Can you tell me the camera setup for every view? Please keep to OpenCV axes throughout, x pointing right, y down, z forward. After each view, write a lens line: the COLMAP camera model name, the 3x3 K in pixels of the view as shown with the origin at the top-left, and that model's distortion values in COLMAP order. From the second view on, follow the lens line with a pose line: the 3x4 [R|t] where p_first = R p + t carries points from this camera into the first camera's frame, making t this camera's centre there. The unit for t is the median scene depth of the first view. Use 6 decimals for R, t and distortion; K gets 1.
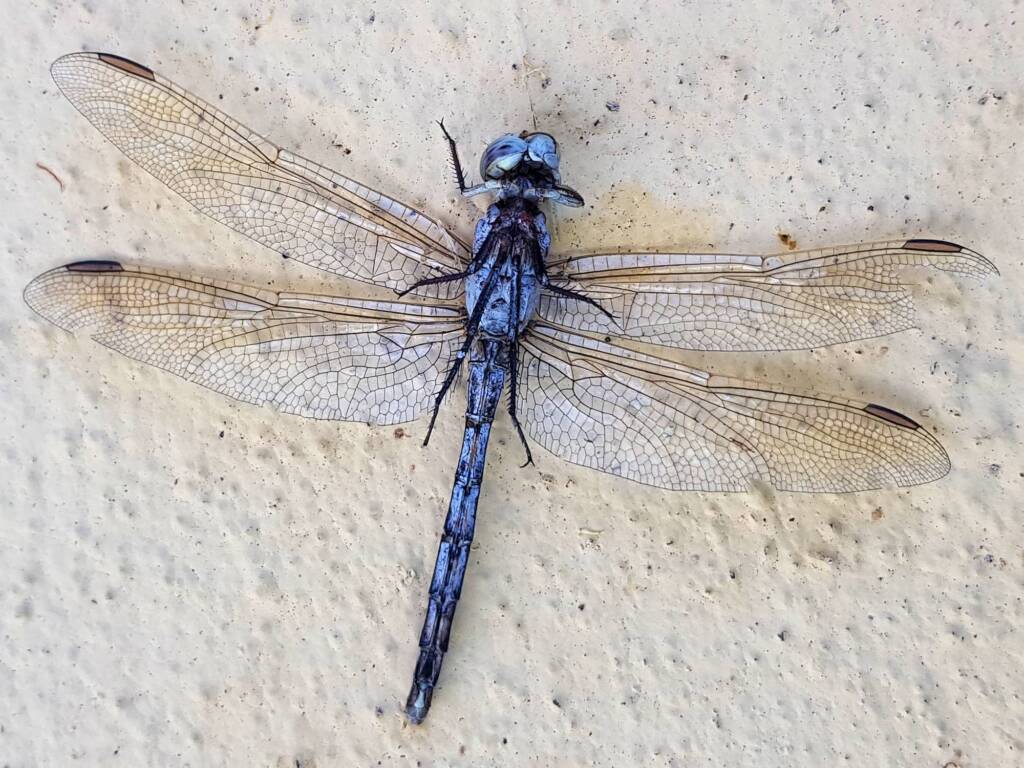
lens RADIAL K [[662.6, 0, 512.0], [0, 662.6, 384.0], [0, 0, 1]] dist [0.001022, -0.005563]
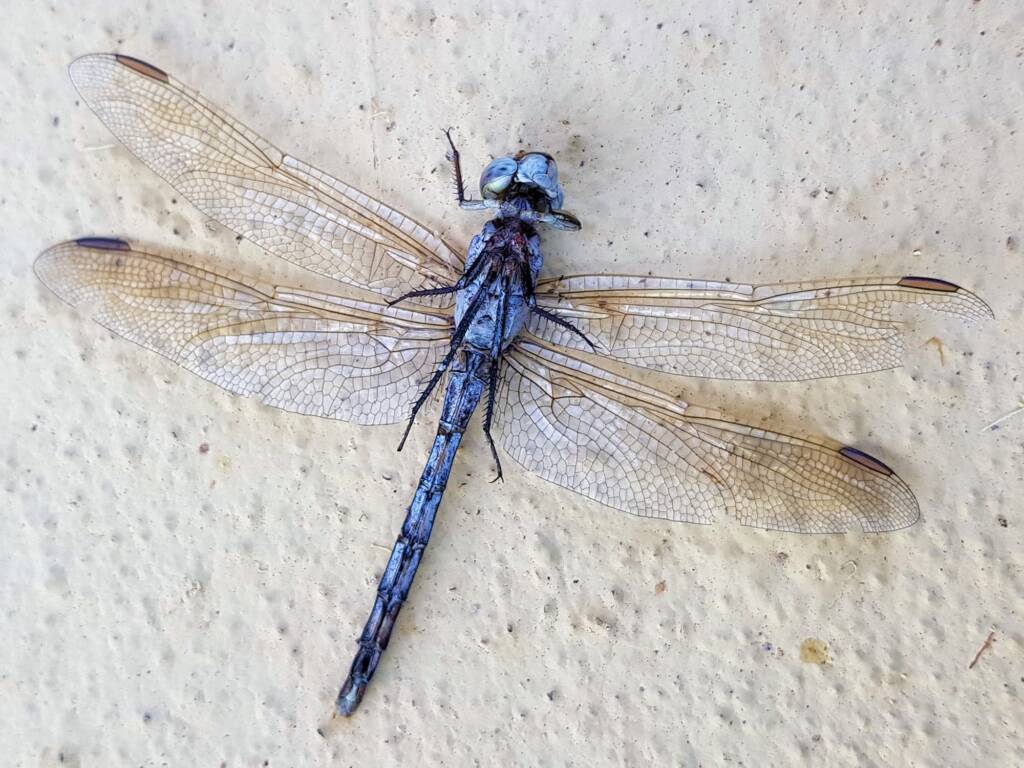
lens RADIAL K [[640.5, 0, 512.0], [0, 640.5, 384.0], [0, 0, 1]] dist [0.011597, -0.014981]
pose [[0.992190, 0.123047, -0.020477, 0.309166], [-0.123352, 0.992260, -0.014316, -0.068408], [0.018557, 0.016730, 0.999688, 0.015330]]
